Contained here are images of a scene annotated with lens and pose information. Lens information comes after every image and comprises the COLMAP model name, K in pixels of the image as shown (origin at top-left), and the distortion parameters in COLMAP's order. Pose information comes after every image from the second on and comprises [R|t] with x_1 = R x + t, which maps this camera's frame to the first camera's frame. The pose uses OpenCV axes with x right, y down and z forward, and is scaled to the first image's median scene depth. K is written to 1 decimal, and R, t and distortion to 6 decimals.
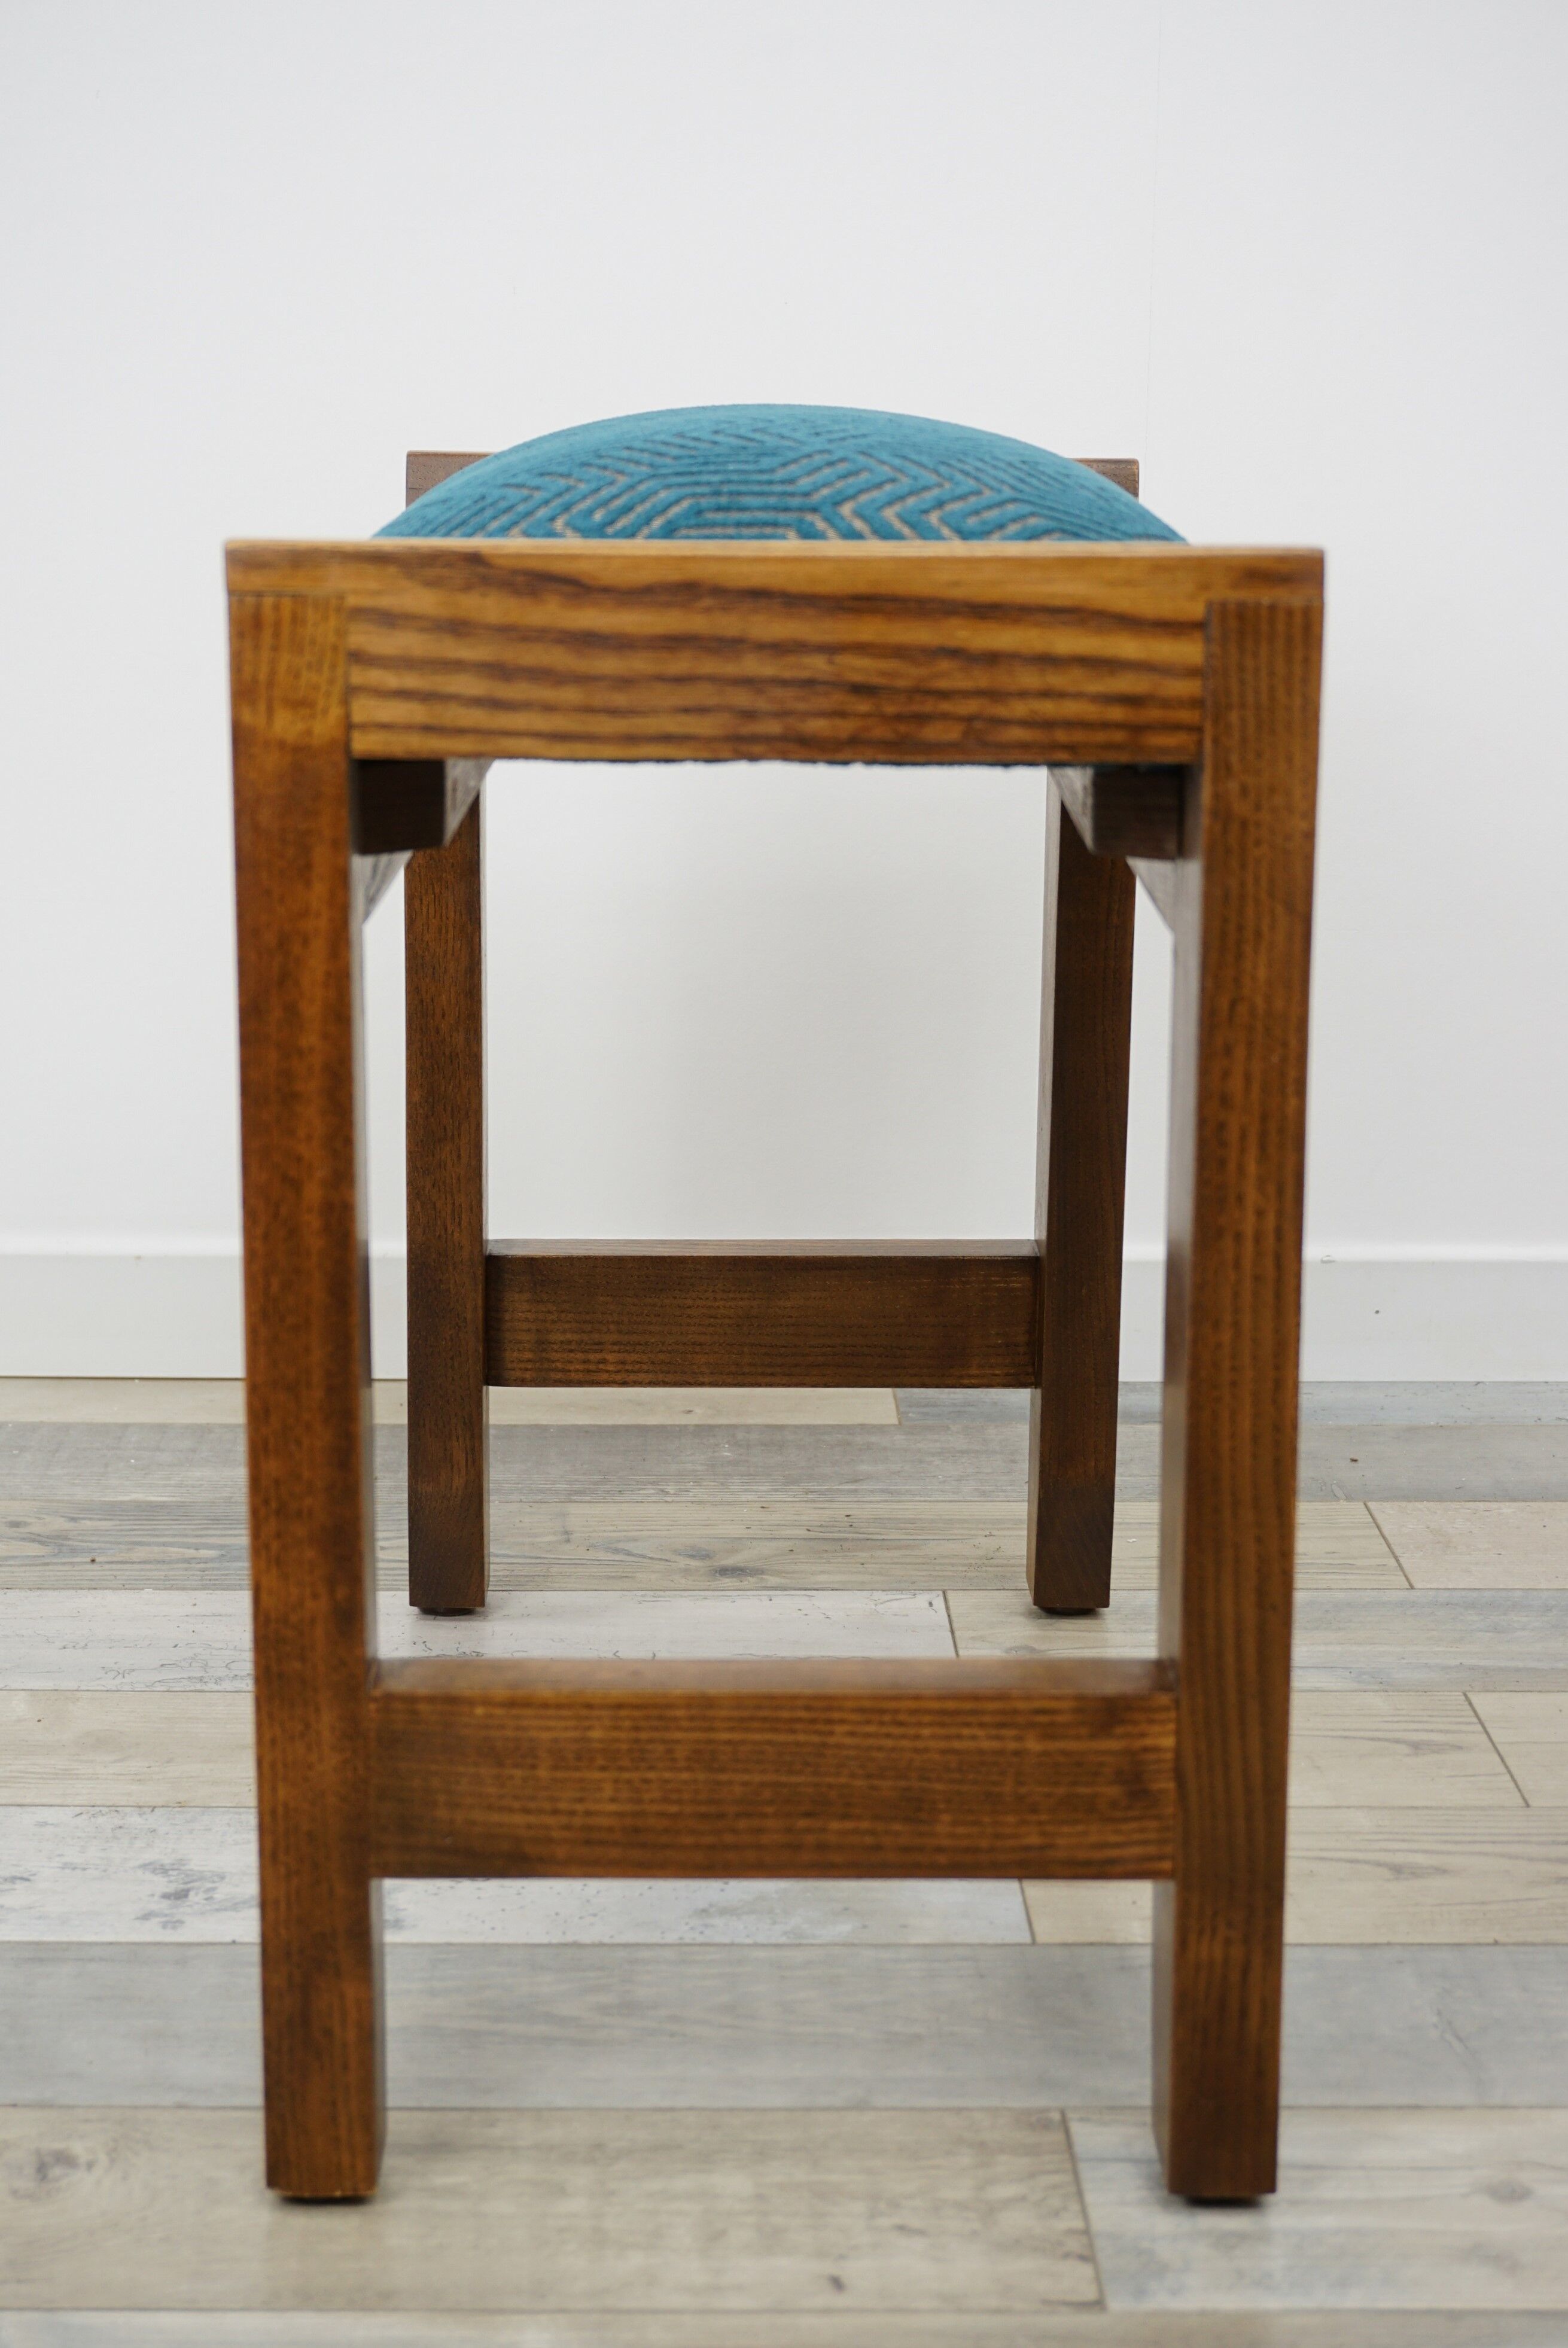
lens RADIAL K [[4046.7, 0, 784.0], [0, 4046.7, 1174.0], [0, 0, 1]] dist [0.003892, -0.122114]
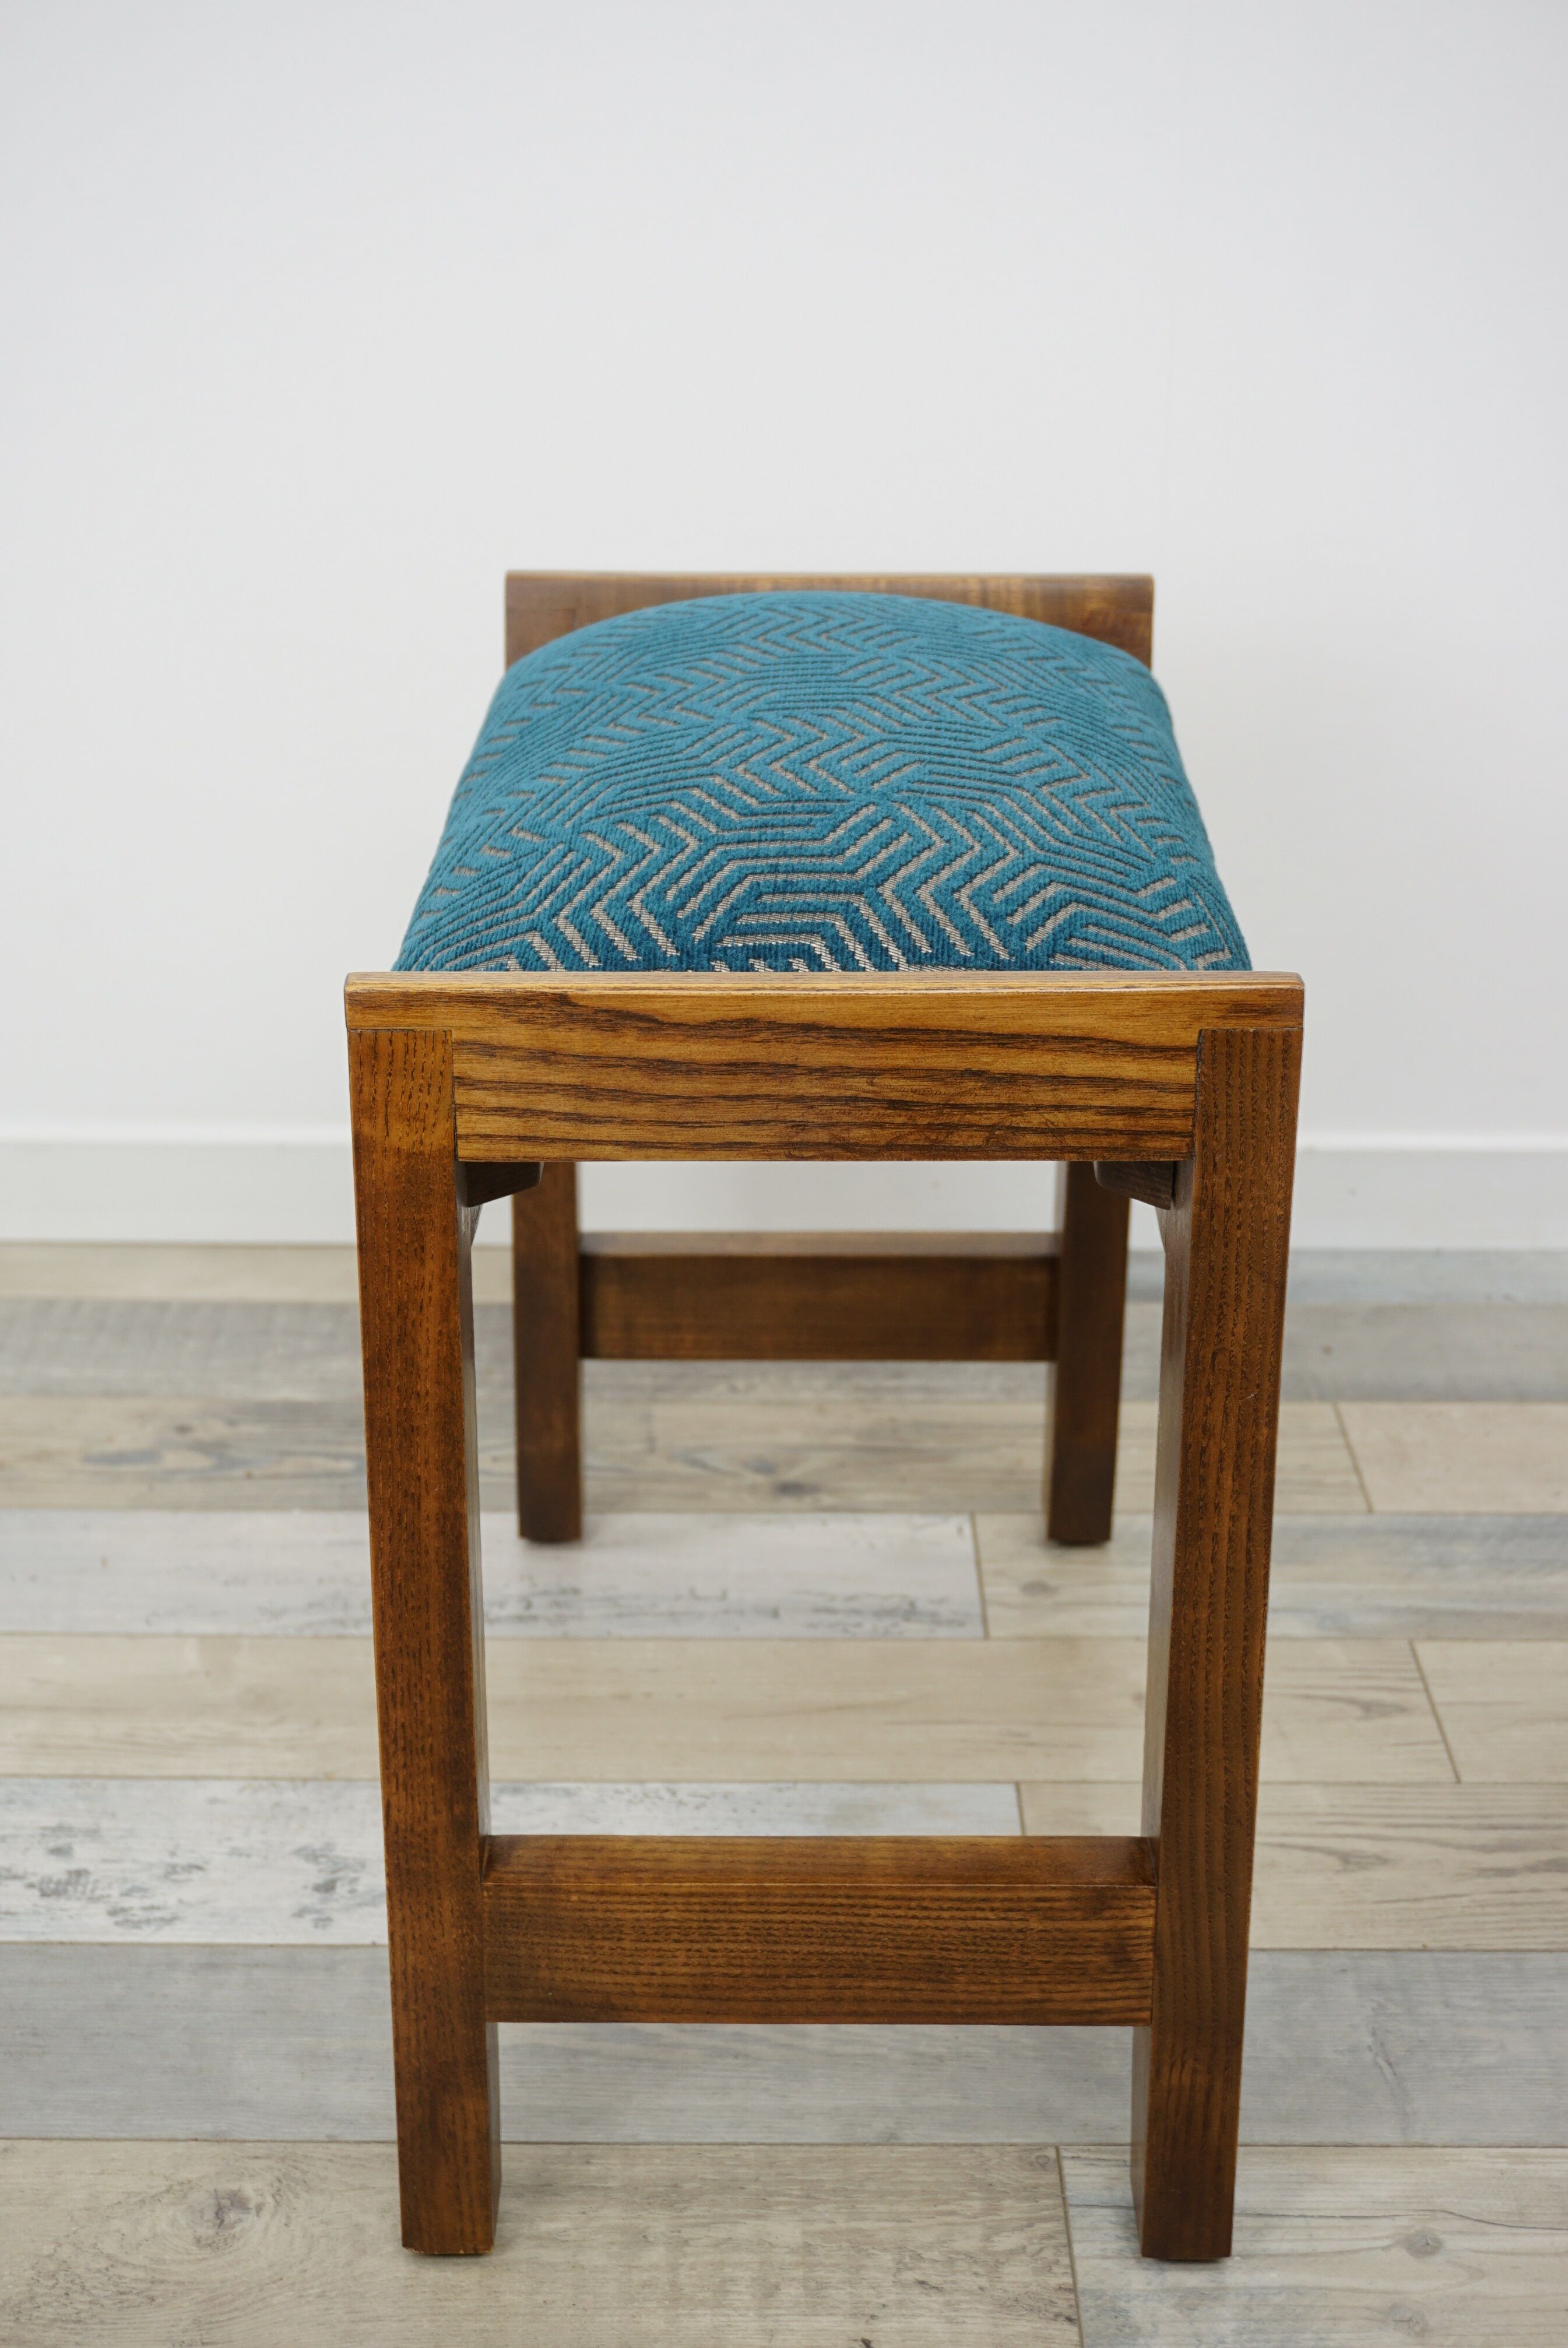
lens RADIAL K [[3553.1, 0, 784.0], [0, 3553.1, 1174.0], [0, 0, 1]] dist [-0.021818, 0.069580]
pose [[0.999817, 0.005779, -0.018217, 0.004854], [-0.002734, 0.986632, 0.162942, -0.246813], [0.018915, -0.162863, 0.986467, -0.003535]]
